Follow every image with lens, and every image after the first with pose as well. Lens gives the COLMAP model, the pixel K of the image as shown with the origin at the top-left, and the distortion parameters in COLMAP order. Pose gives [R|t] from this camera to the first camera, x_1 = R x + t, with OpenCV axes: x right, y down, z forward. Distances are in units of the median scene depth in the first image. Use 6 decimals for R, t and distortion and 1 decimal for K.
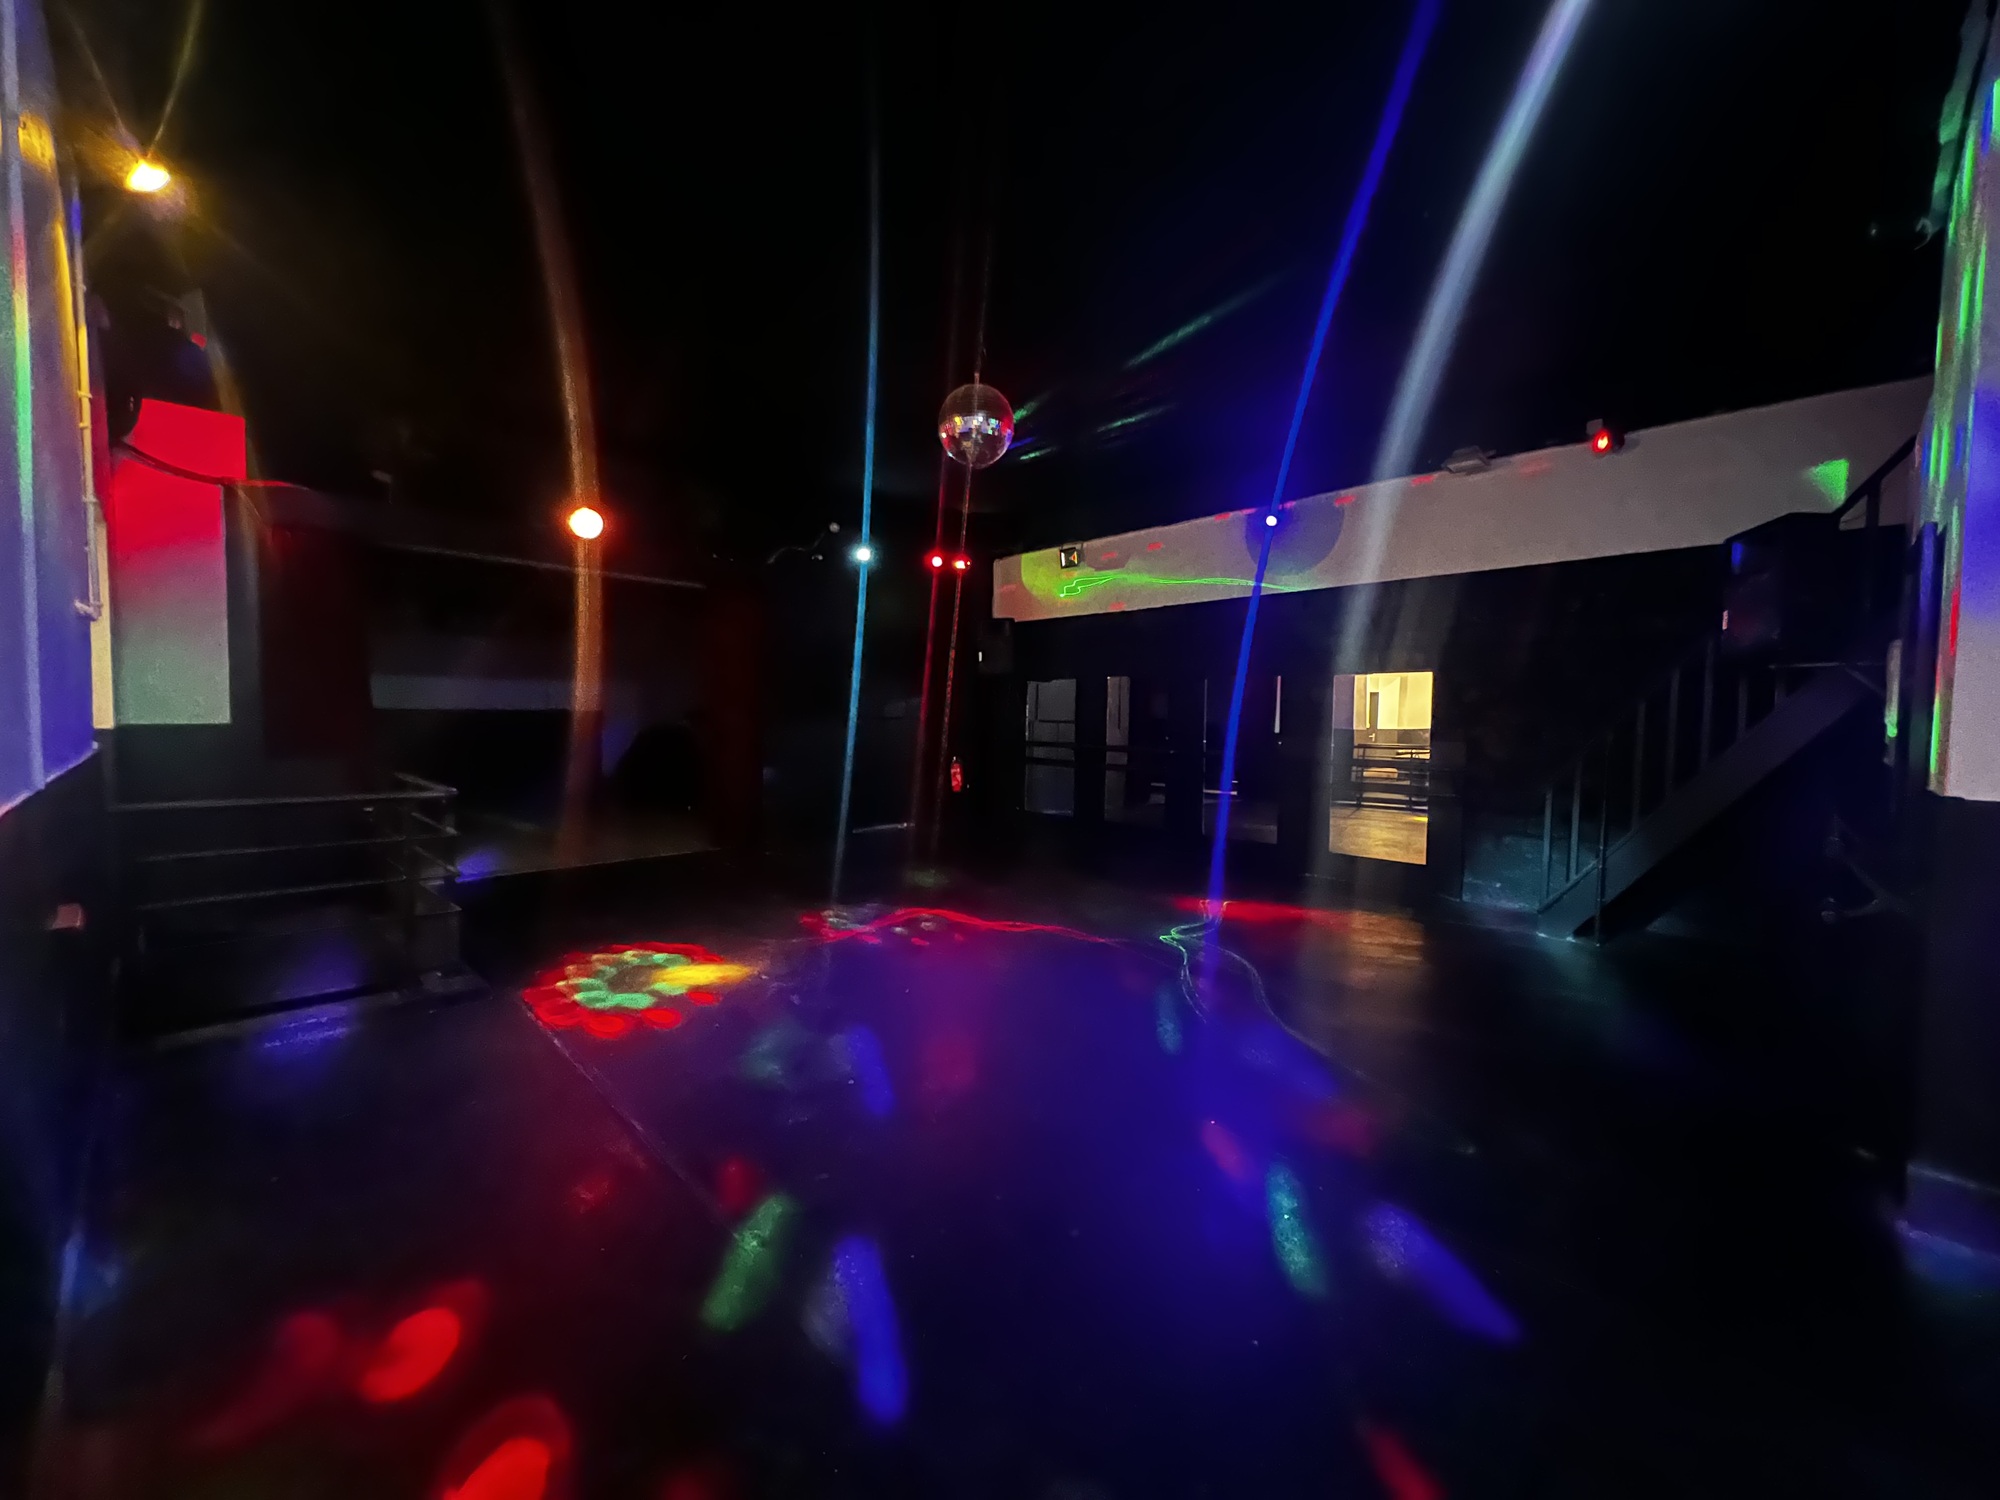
lens RADIAL K [[793.4, 0, 1000.0], [0, 793.4, 750.0], [0, 0, 1]] dist [0.000721, -0.000013]
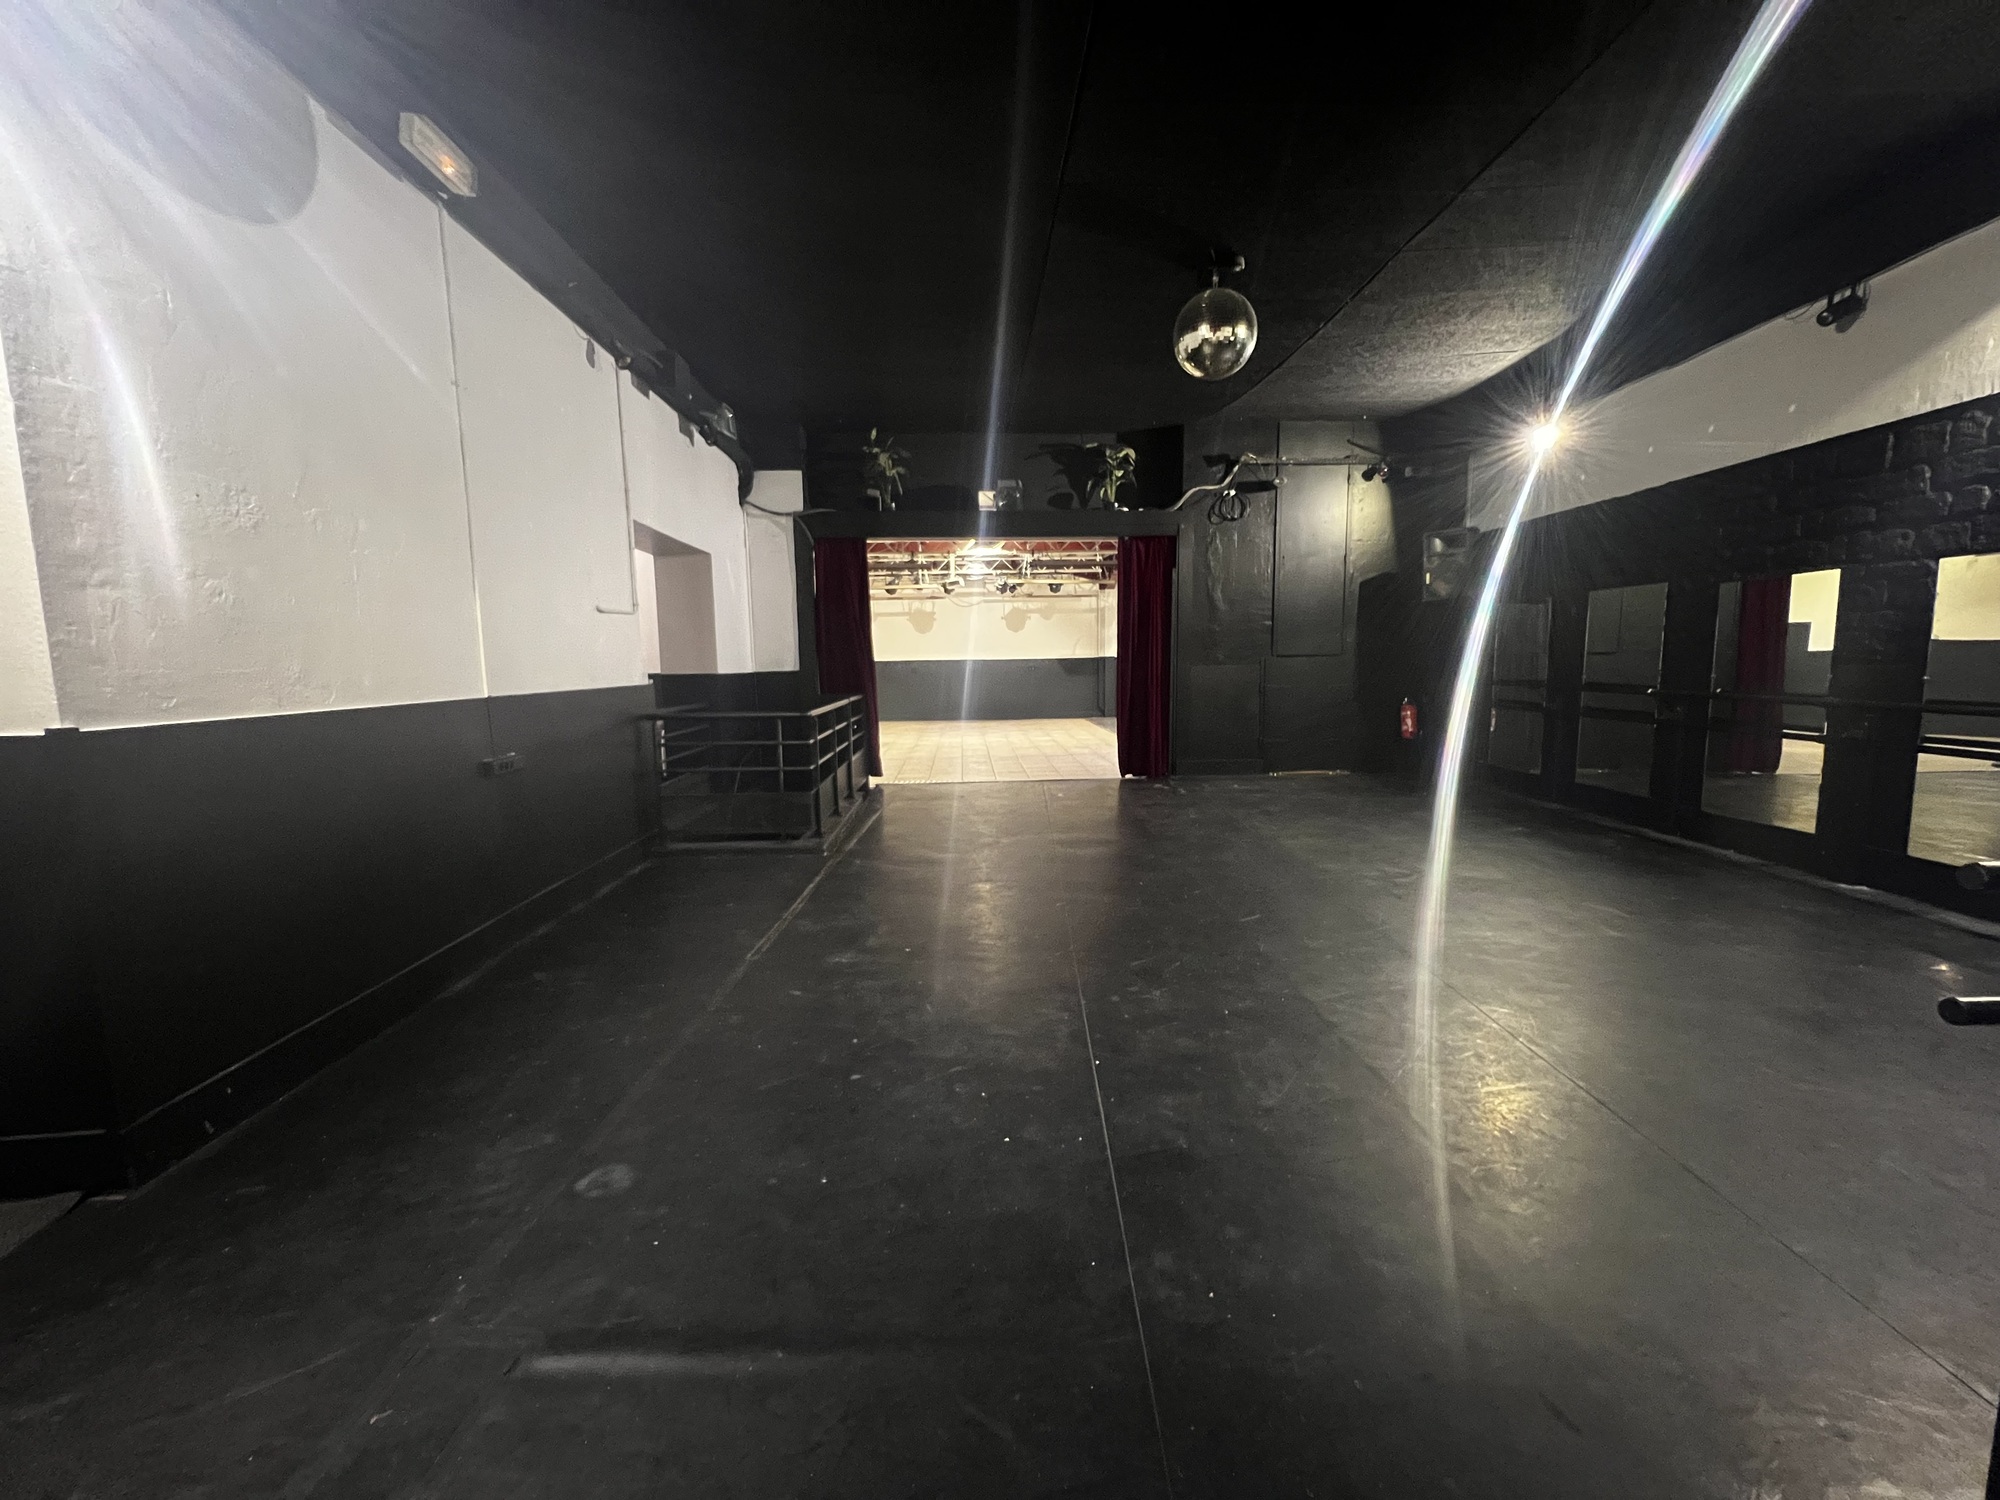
lens RADIAL K [[793.9, 0, 1000.0], [0, 793.9, 750.0], [0, 0, 1]] dist [-0.050953, -0.000017]
pose [[0.752914, 0.039142, -0.656954, 0.244598], [-0.000922, 0.998292, 0.058423, 0.021818], [0.658118, -0.043382, 0.751664, 0.057661]]
